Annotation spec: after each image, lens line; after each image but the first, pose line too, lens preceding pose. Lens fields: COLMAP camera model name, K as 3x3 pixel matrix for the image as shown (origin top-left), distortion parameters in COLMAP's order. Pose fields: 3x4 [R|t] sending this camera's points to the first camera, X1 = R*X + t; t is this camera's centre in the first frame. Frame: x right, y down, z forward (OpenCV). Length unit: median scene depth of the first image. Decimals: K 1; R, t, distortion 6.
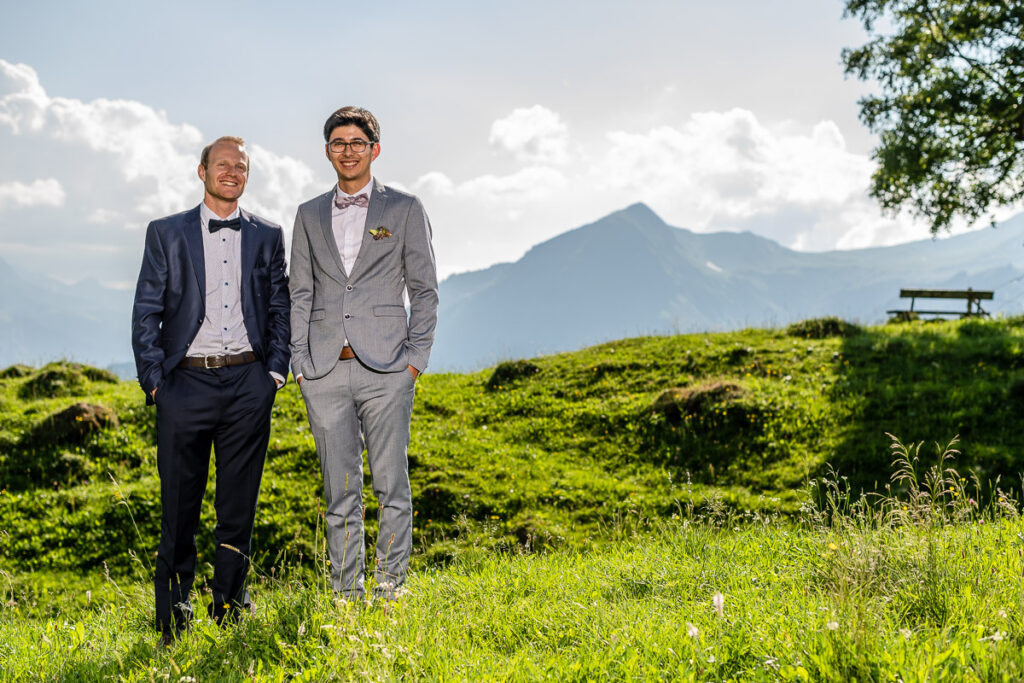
lens RADIAL K [[1552.3, 0, 512.5], [0, 1552.3, 366.5], [0, 0, 1]] dist [0.062599, 0.000000]
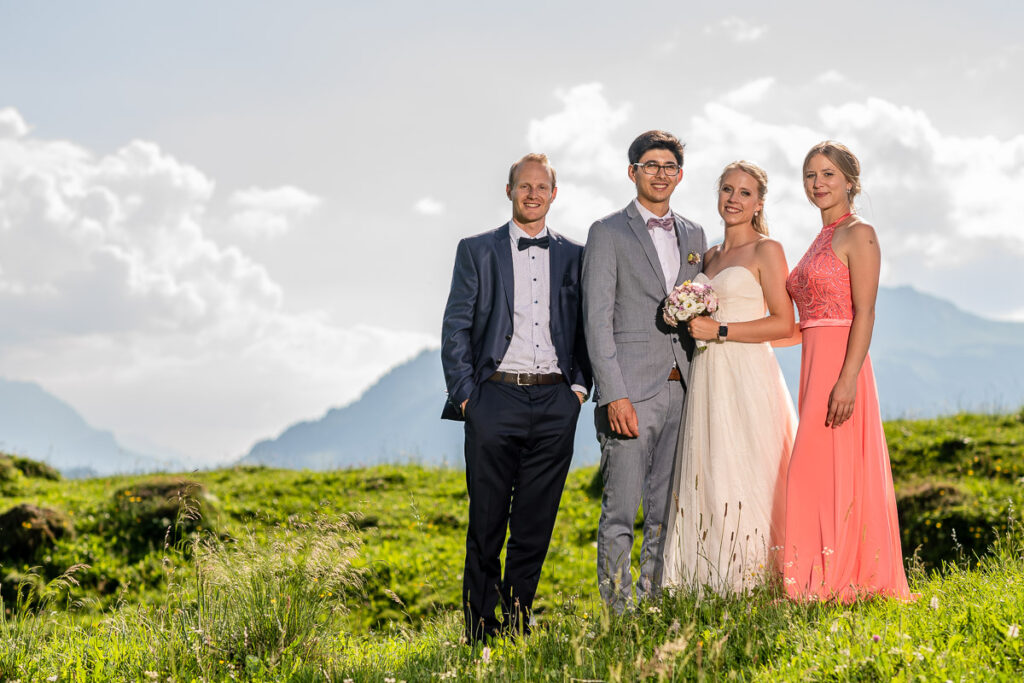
lens RADIAL K [[2618.5, 0, 501.7], [0, 2618.5, 341.4], [0, 0, 1]] dist [-0.003111, 0.000000]
pose [[0.999937, 0.010394, -0.004199, -0.057152], [-0.010638, 0.997957, -0.063002, 0.022677], [0.003536, 0.063043, 0.998005, -0.195563]]
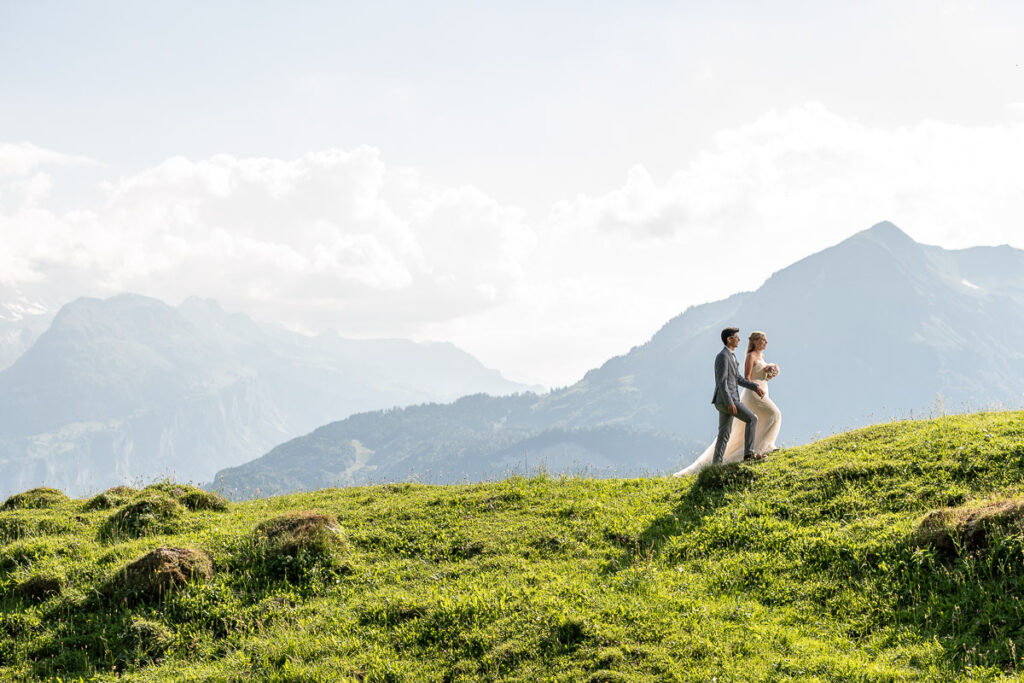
lens RADIAL K [[1552.3, 0, 503.3], [0, 1552.3, 376.5], [0, 0, 1]] dist [0.062599, 0.000000]
pose [[0.985920, -0.041997, -0.161858, 0.022676], [0.039730, 0.999062, -0.017221, -0.043277], [0.162429, 0.010548, 0.986664, 0.258608]]
